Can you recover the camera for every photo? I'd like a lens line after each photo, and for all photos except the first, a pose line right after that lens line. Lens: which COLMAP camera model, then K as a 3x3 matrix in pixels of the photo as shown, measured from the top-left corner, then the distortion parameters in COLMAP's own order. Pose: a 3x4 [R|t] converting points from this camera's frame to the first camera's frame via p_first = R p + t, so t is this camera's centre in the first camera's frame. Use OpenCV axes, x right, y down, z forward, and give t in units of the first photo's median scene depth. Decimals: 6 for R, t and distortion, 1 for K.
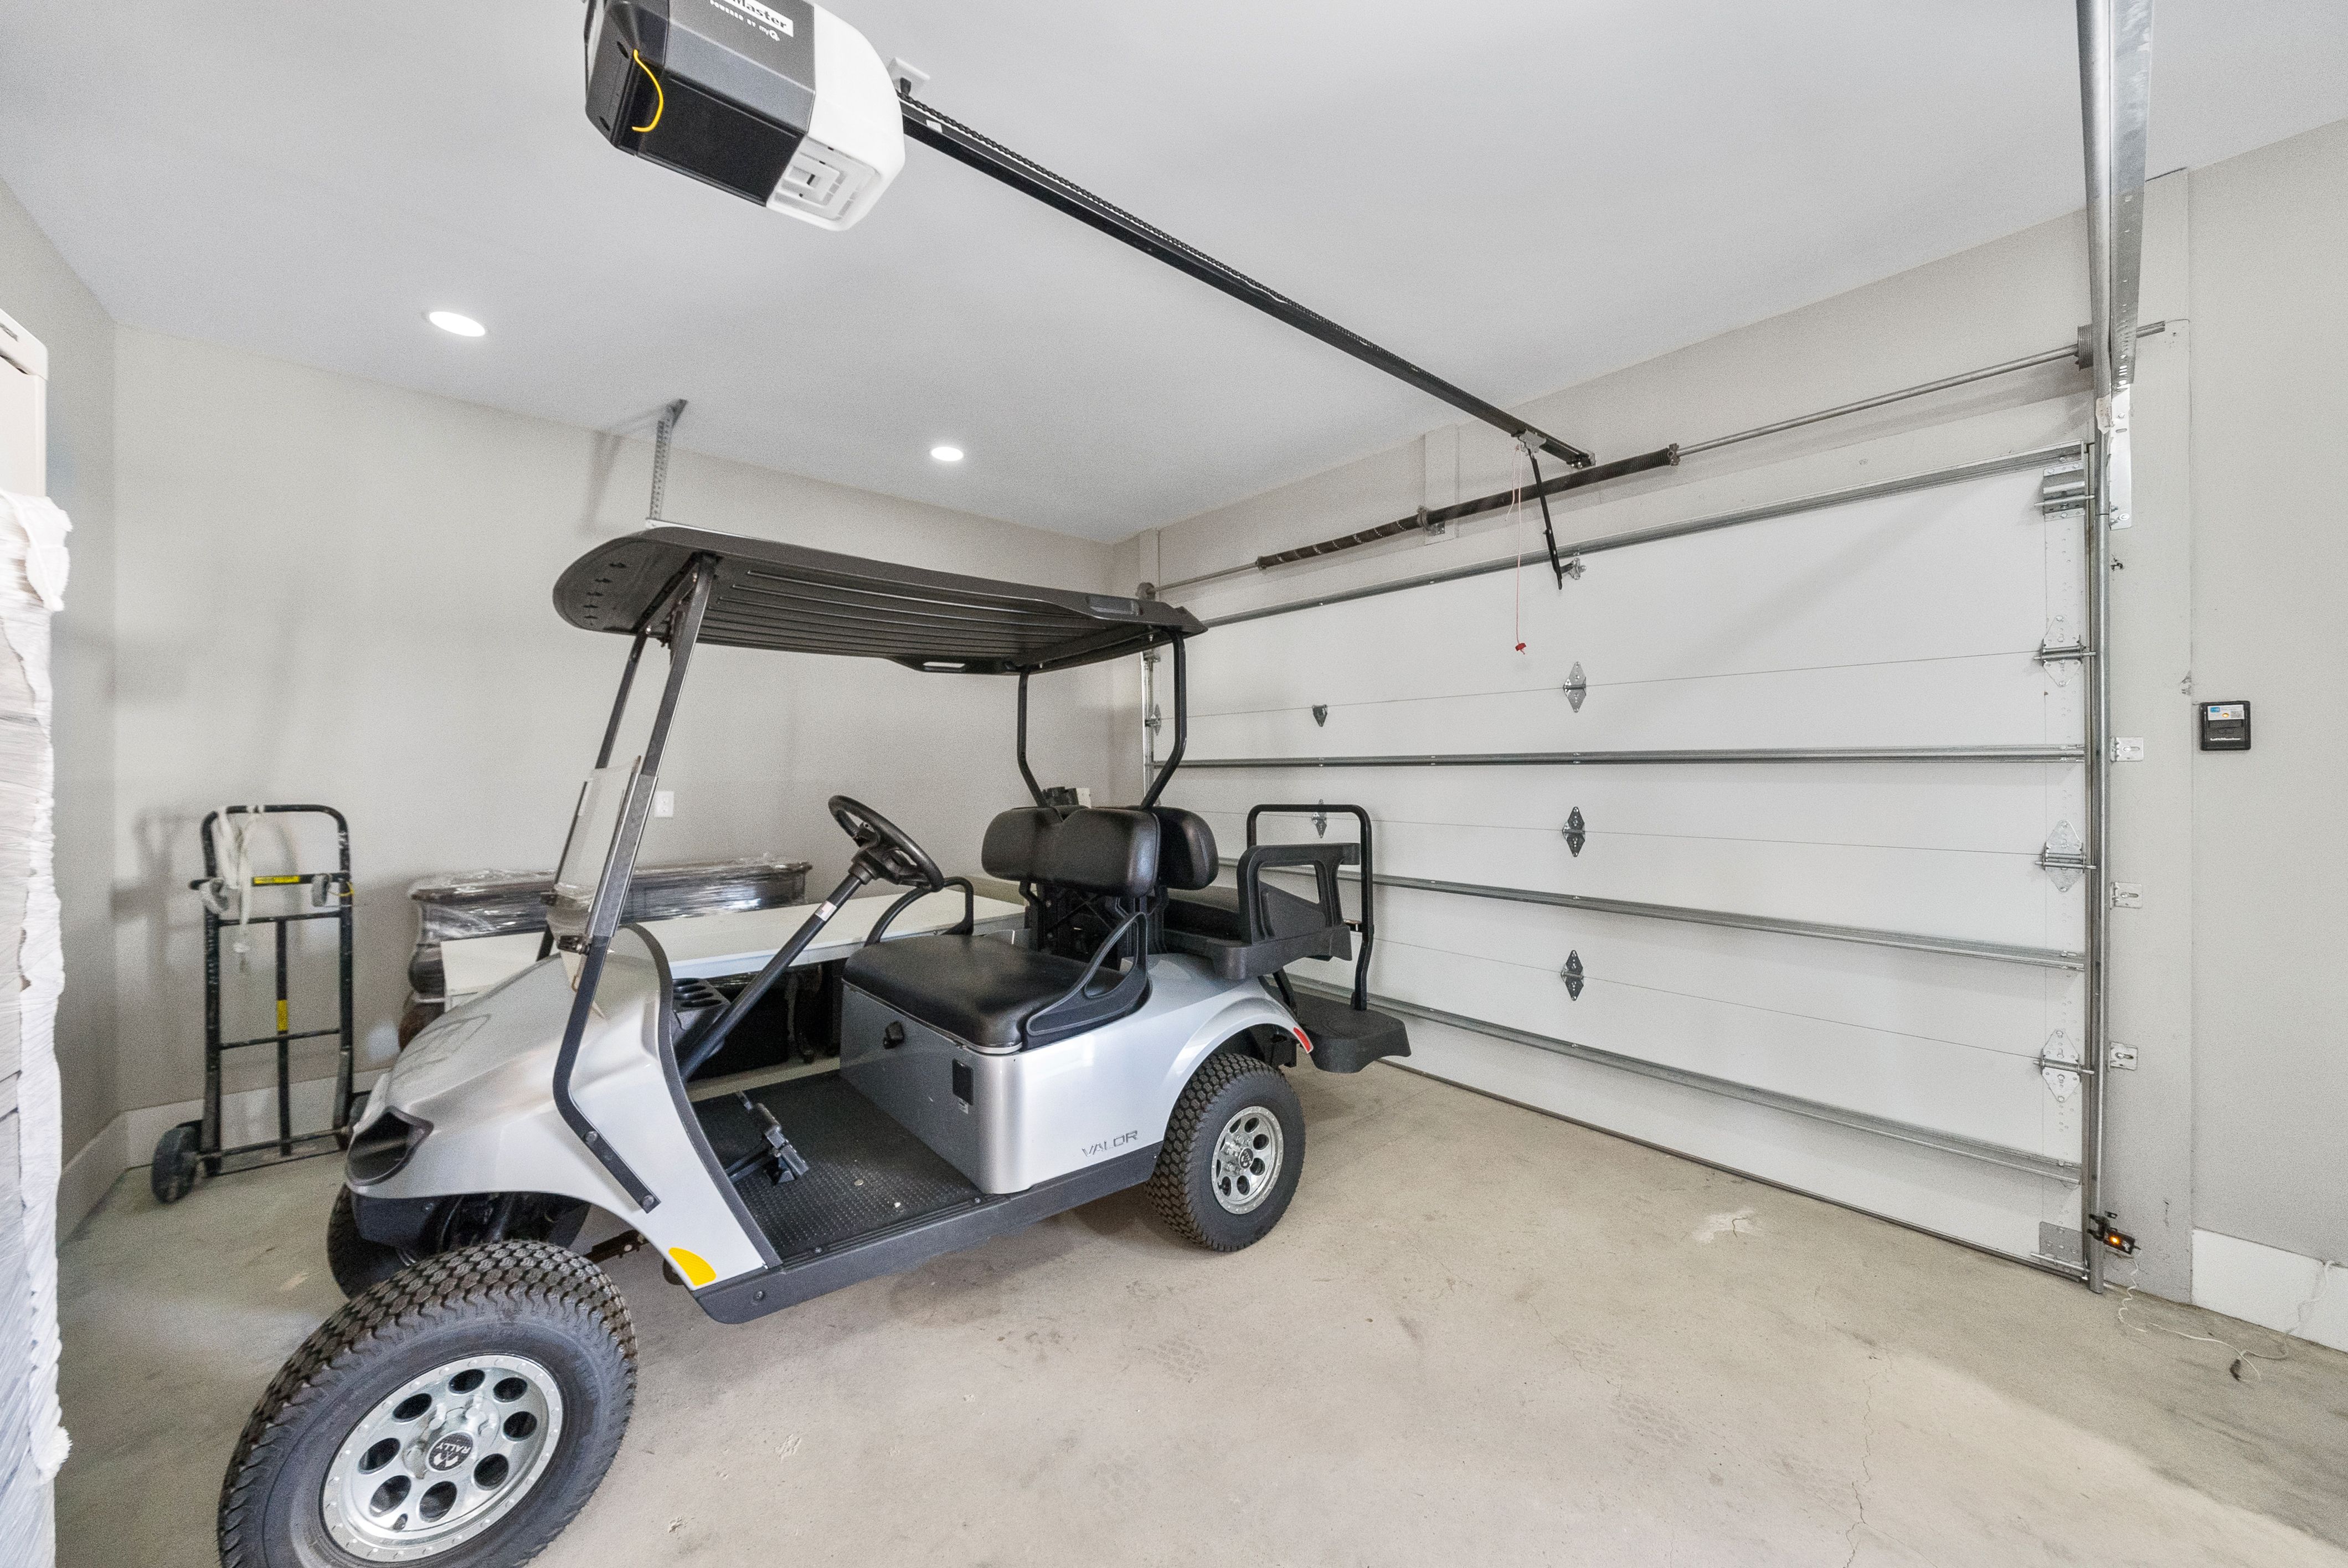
lens RADIAL K [[802.5, 0, 1162.5], [0, 802.5, 773.8], [0, 0, 1]] dist [-0.011091, -0.000117]
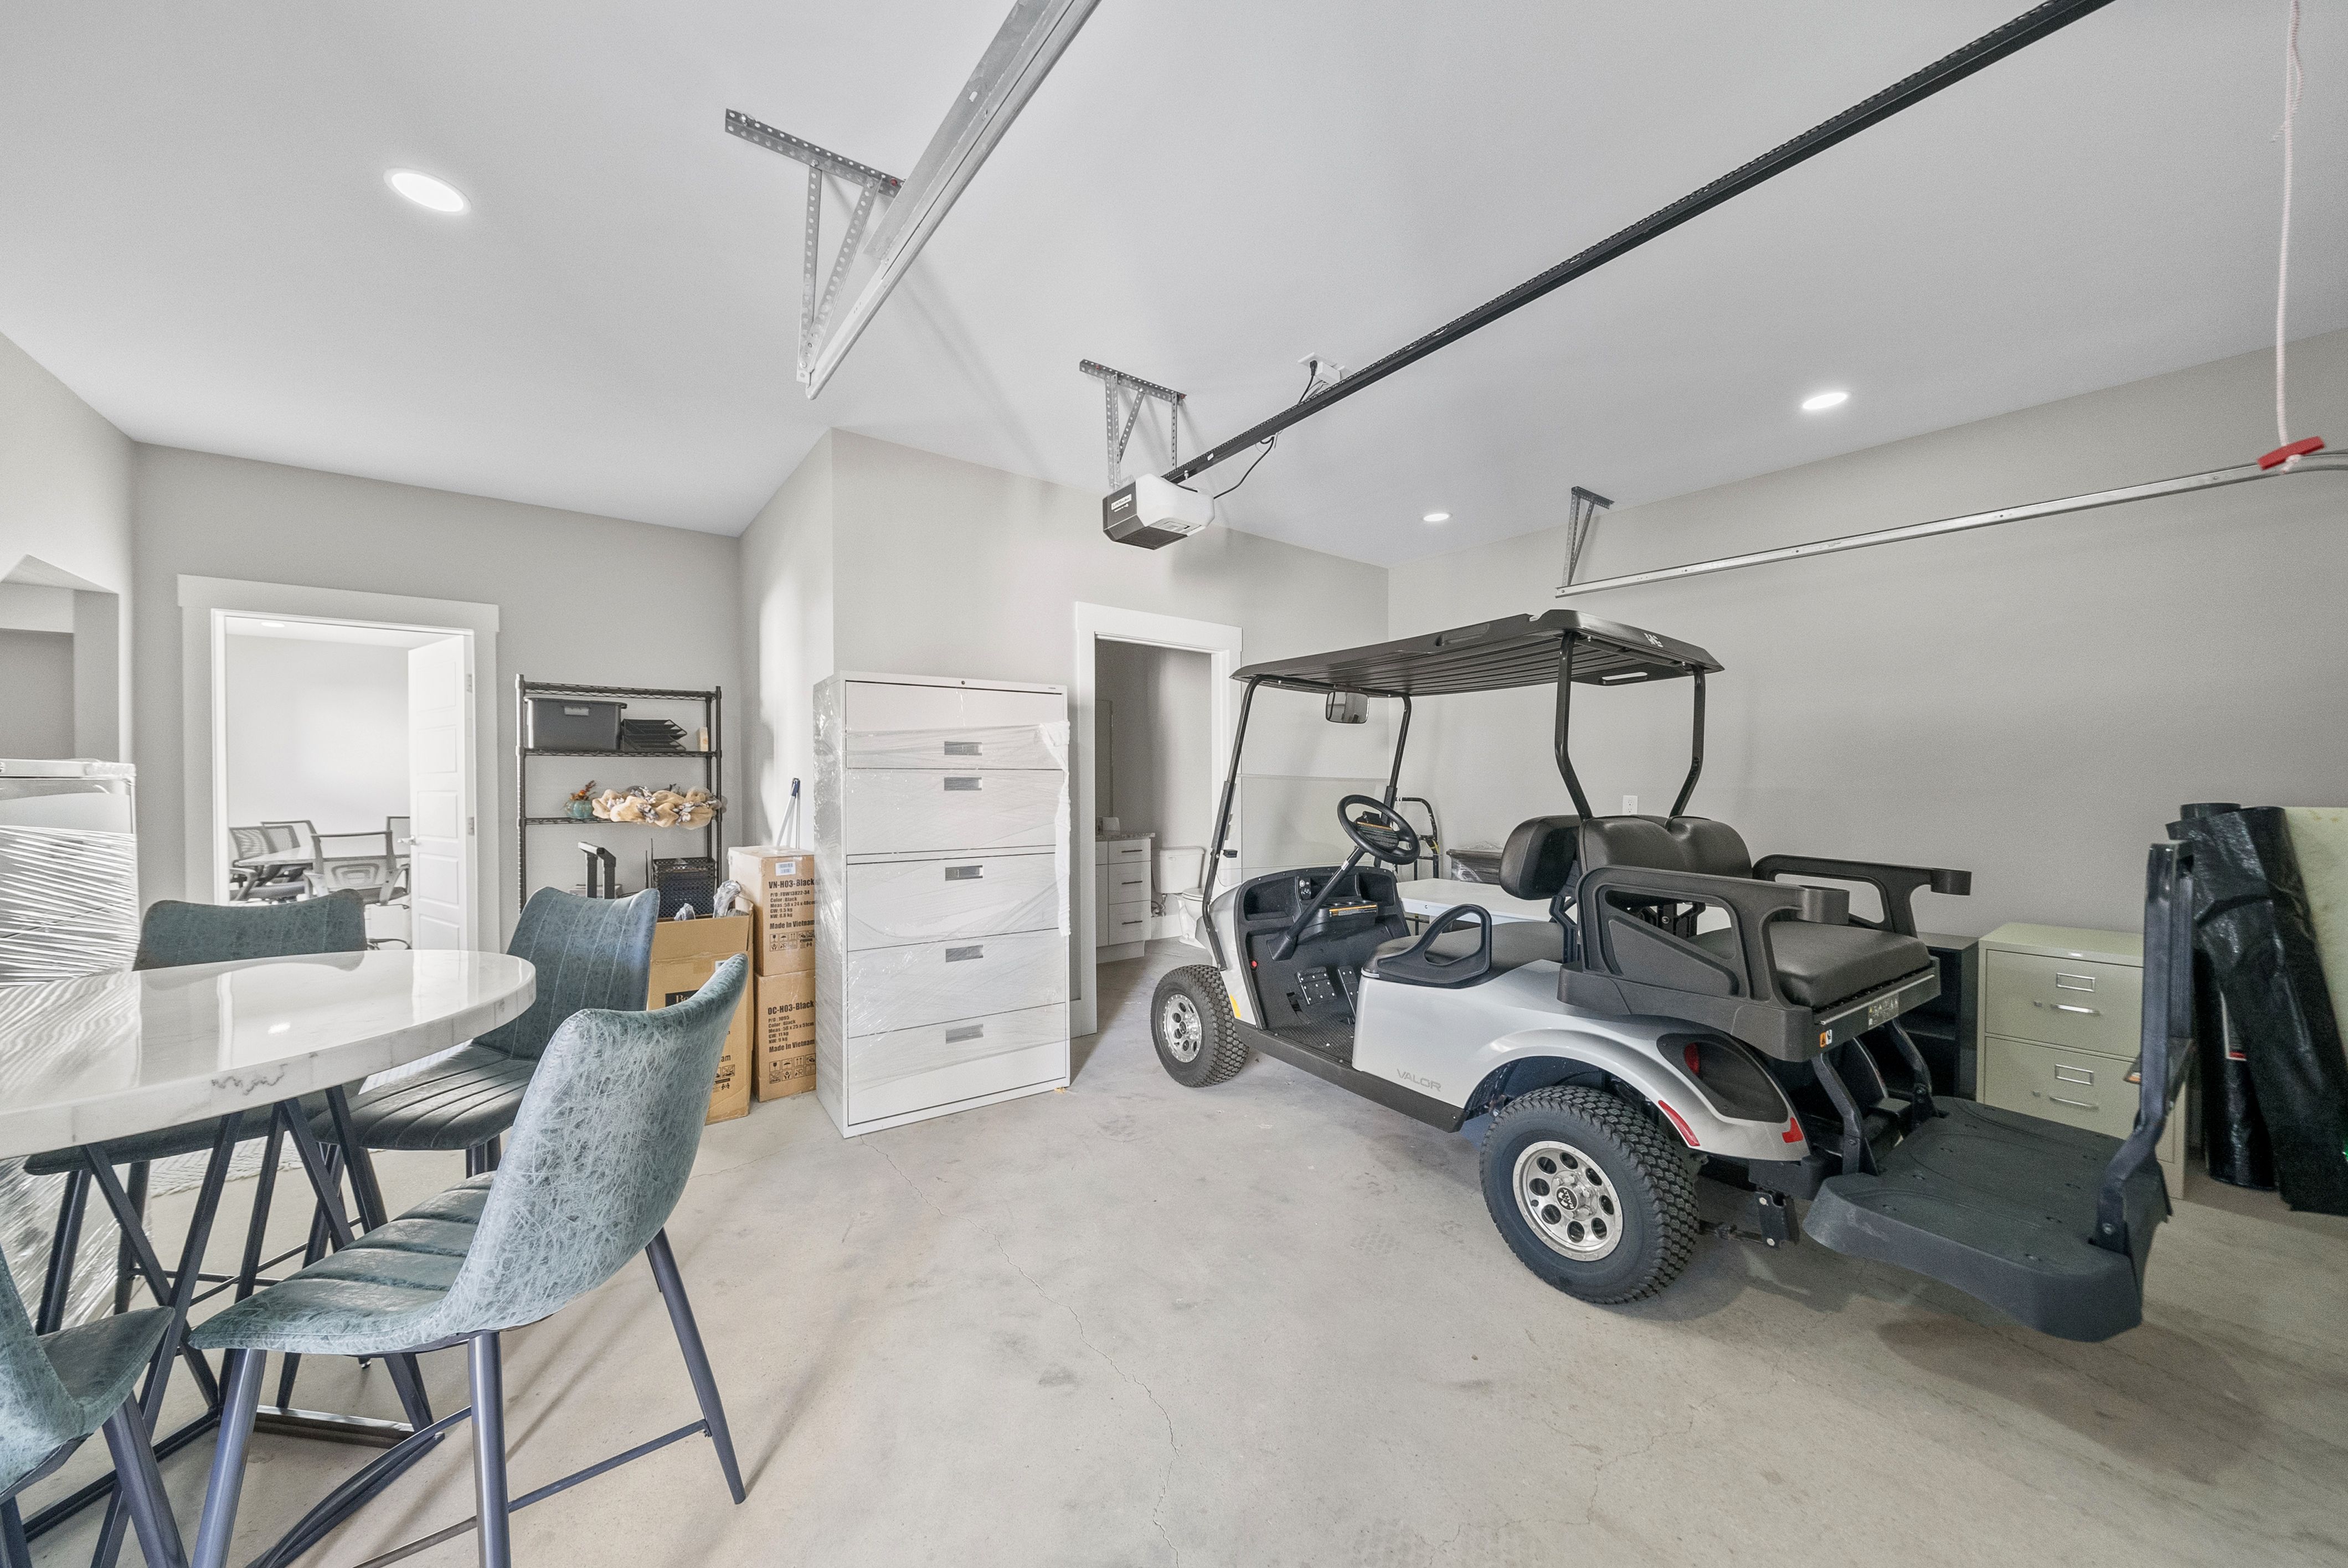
lens RADIAL K [[857.6, 0, 1169.4], [0, 857.6, 792.6], [0, 0, 1]] dist [-0.006393, -0.000455]
pose [[-0.055736, 0.015026, -0.998332, 1.208256], [0.002295, 0.999886, 0.014921, -0.004379], [0.998443, -0.001459, -0.055764, 0.651698]]
